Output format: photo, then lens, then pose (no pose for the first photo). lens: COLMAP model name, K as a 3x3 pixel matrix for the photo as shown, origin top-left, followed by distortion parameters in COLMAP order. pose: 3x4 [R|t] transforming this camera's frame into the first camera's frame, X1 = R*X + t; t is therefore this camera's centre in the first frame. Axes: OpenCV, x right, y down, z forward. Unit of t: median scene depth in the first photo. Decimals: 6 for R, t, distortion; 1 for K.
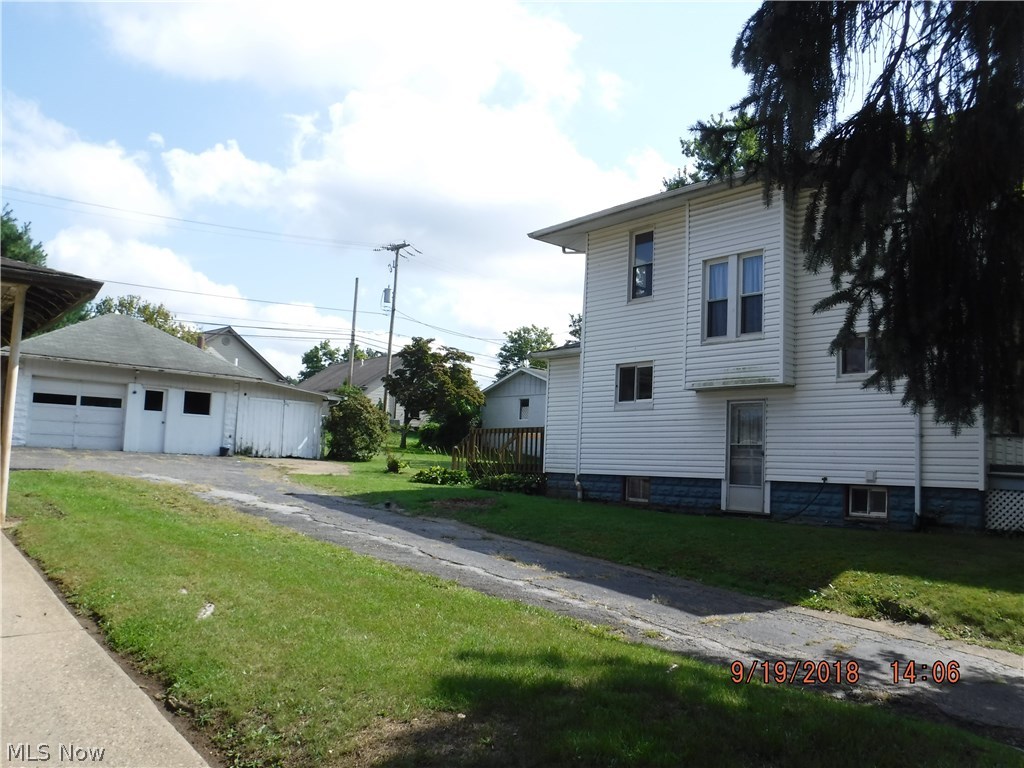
lens RADIAL K [[752.3, 0, 512.5], [0, 752.3, 441.8], [0, 0, 1]] dist [-0.106490, -0.000704]
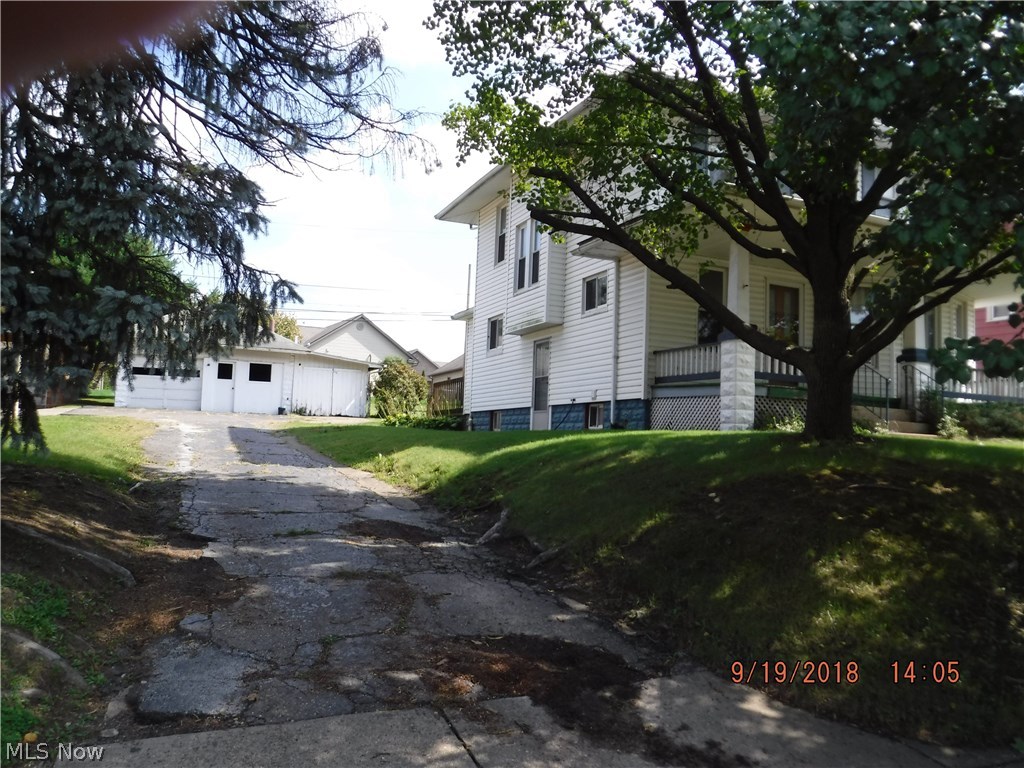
lens RADIAL K [[752.3, 0, 512.5], [0, 752.3, 441.8], [0, 0, 1]] dist [-0.106490, -0.000704]
pose [[0.962038, -0.008156, -0.272794, 0.504874], [0.014214, 0.999694, 0.020239, 0.070443], [0.272545, -0.023349, 0.961860, -0.152197]]
